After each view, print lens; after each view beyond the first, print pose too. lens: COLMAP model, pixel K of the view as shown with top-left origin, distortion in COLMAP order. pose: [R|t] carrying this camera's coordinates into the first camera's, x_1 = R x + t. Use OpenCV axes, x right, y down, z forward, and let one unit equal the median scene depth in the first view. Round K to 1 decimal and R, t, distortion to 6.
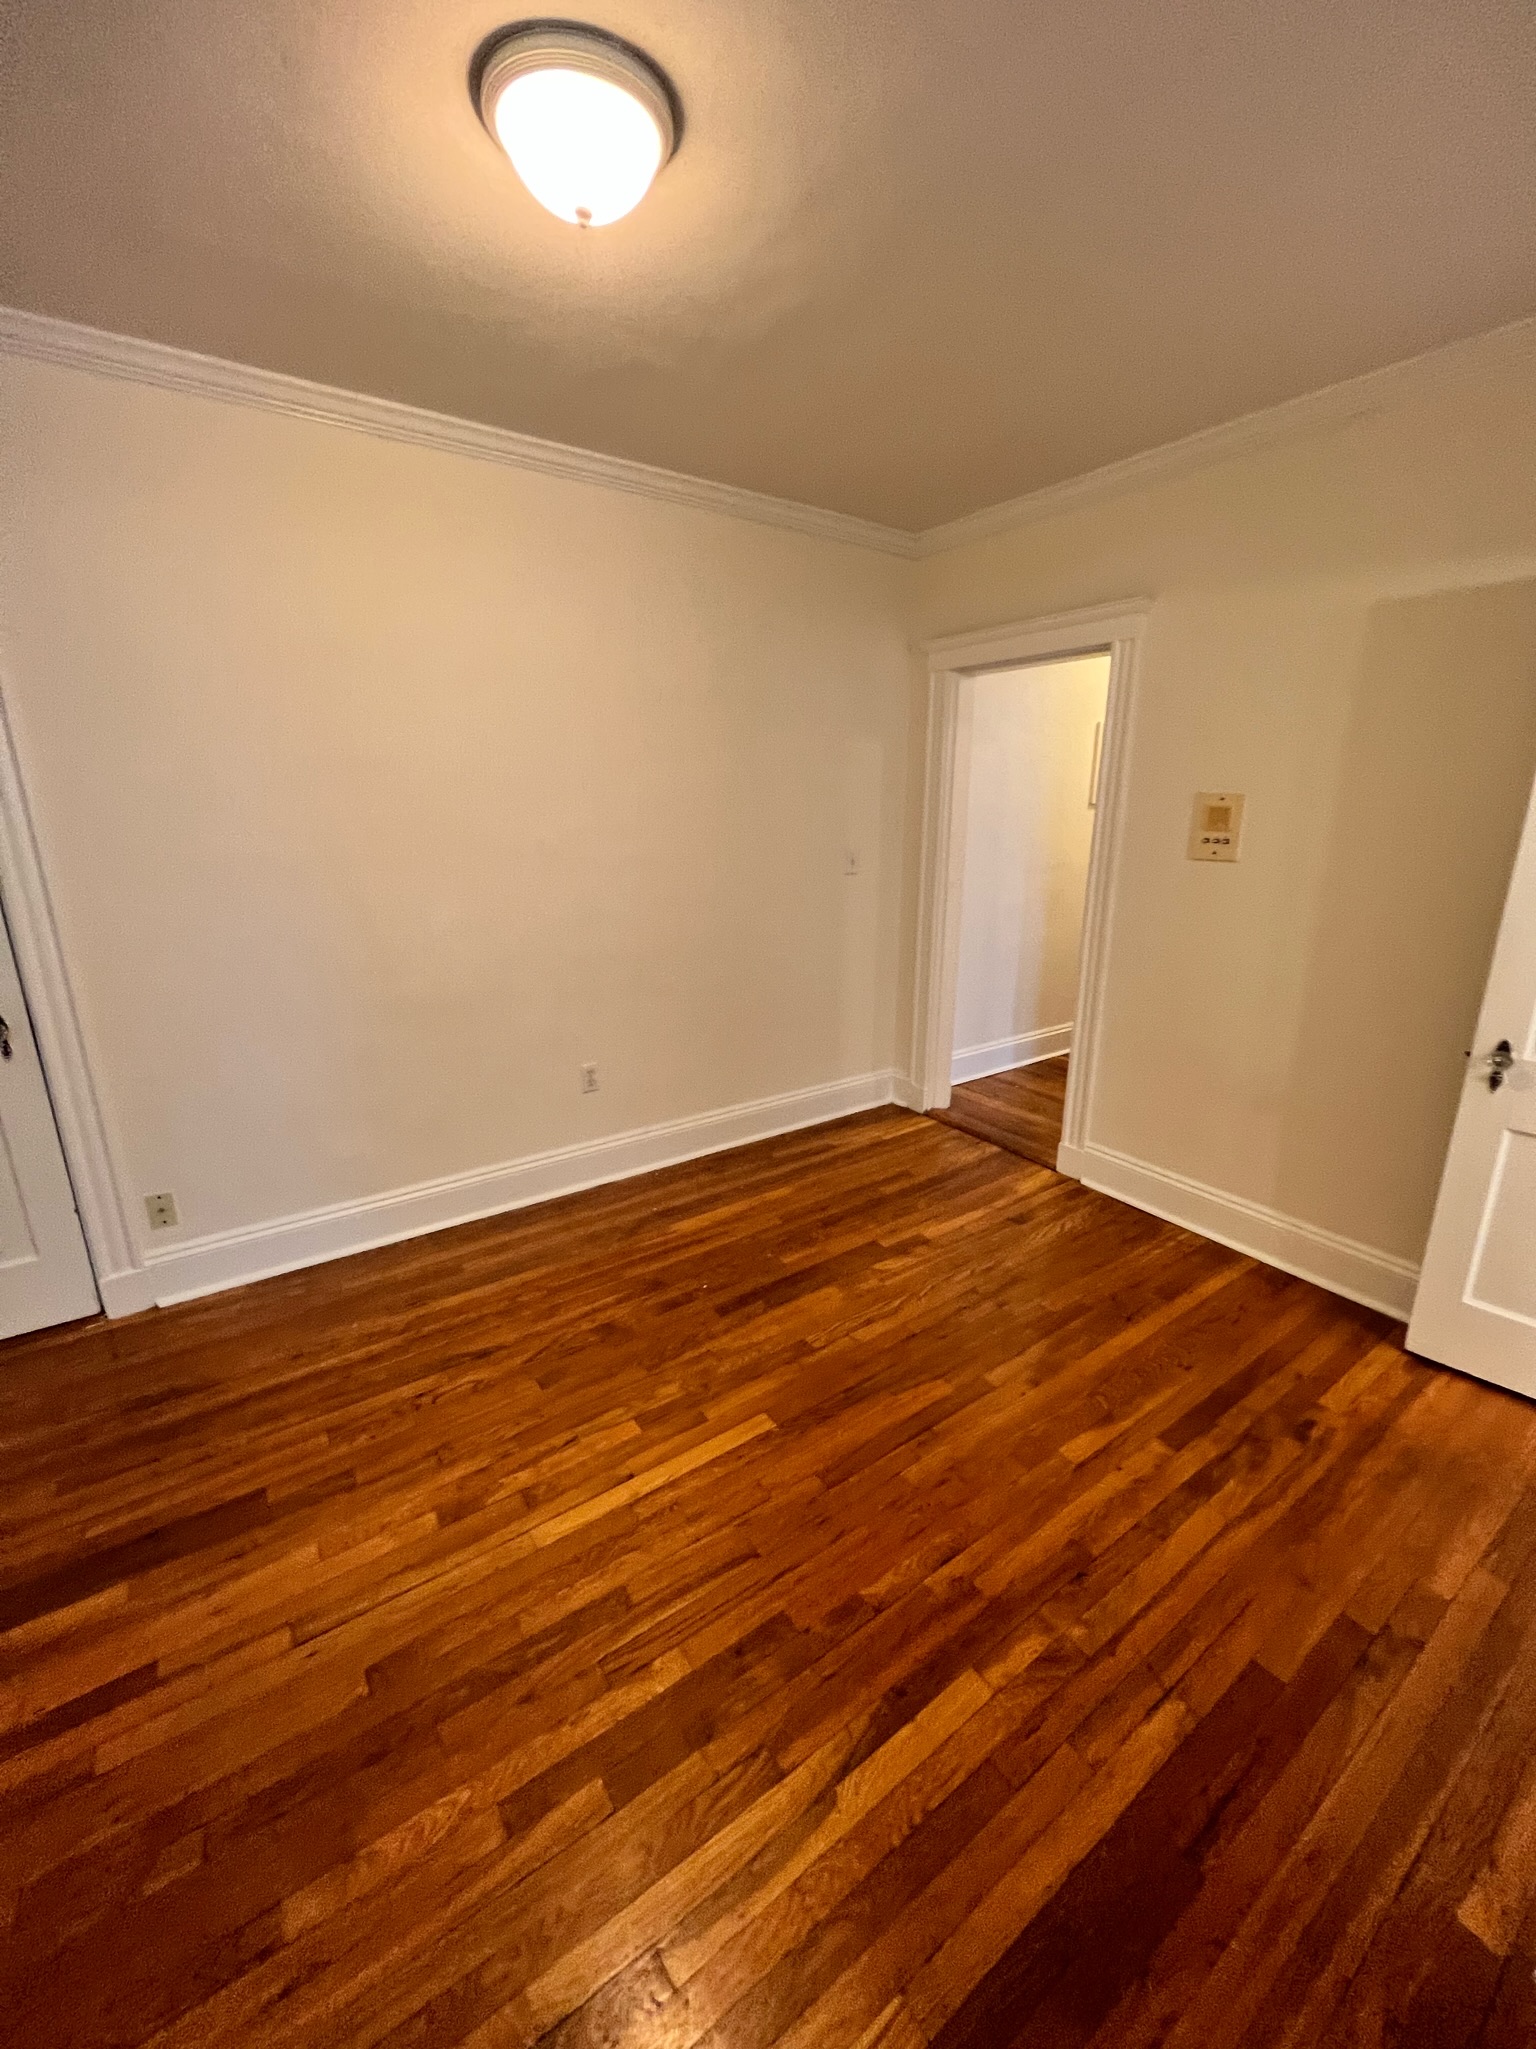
lens RADIAL K [[818.7, 0, 769.7], [0, 818.7, 1024.3], [0, 0, 1]] dist [-0.002880, -0.000546]
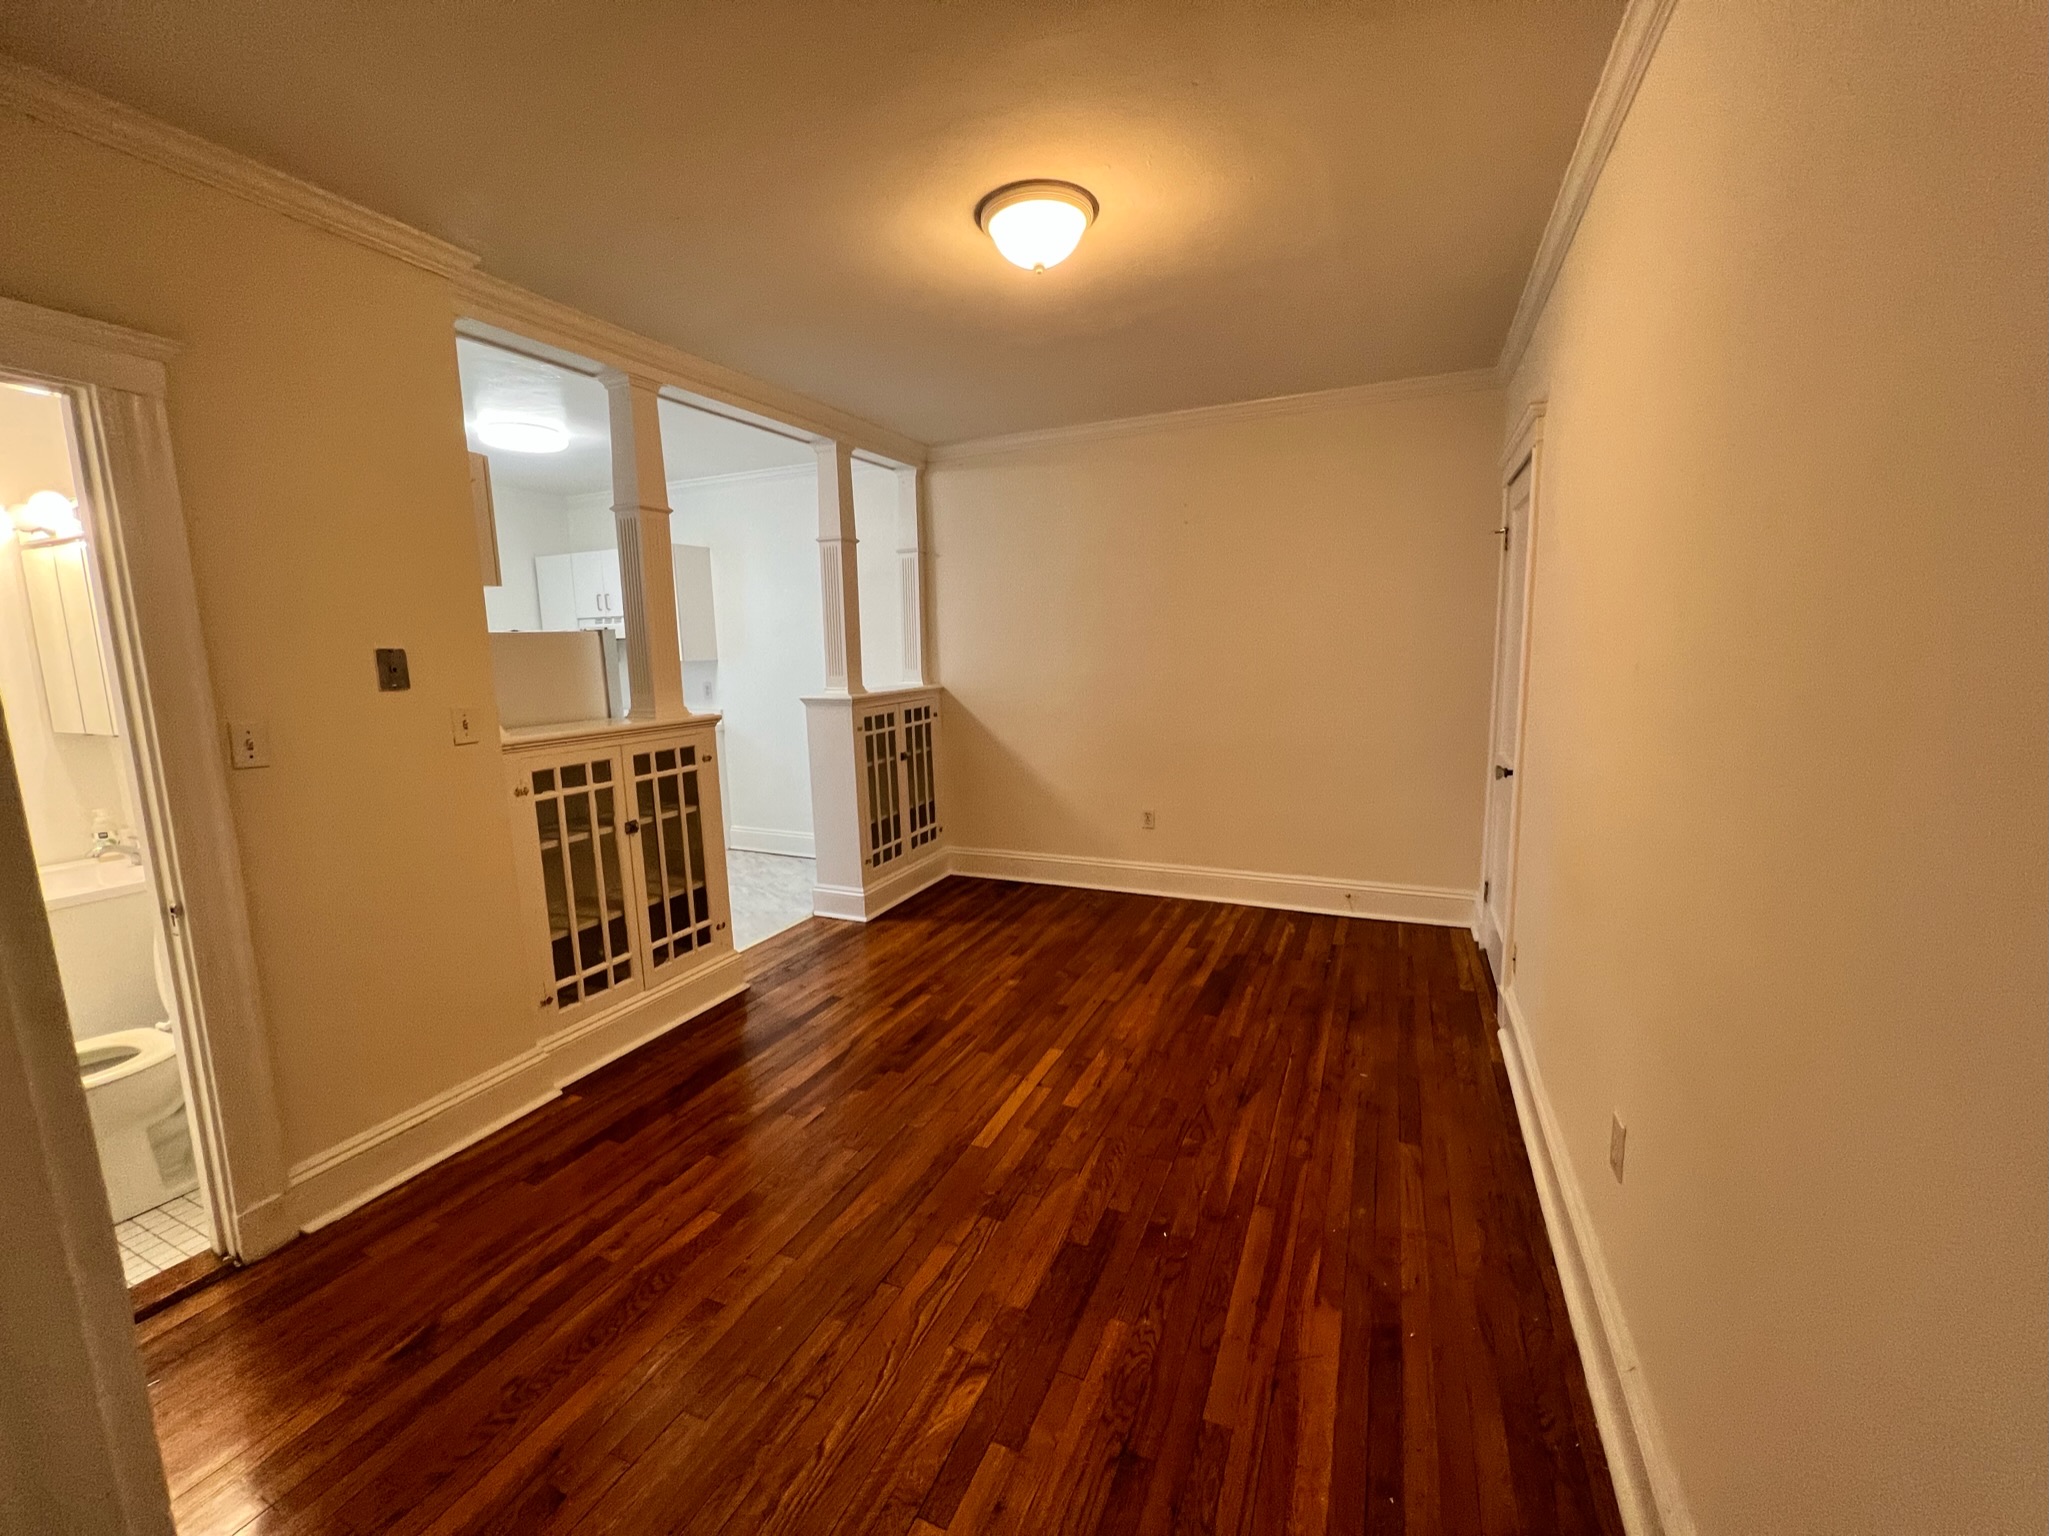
lens RADIAL K [[818.7, 0, 1025.0], [0, 818.7, 763.0], [0, 0, 1]] dist [-0.002880, -0.000546]
pose [[-0.857634, 0.091557, -0.506045, 0.451462], [-0.116077, 0.924165, 0.363930, -0.414447], [0.500990, 0.370858, -0.781968, 1.641617]]
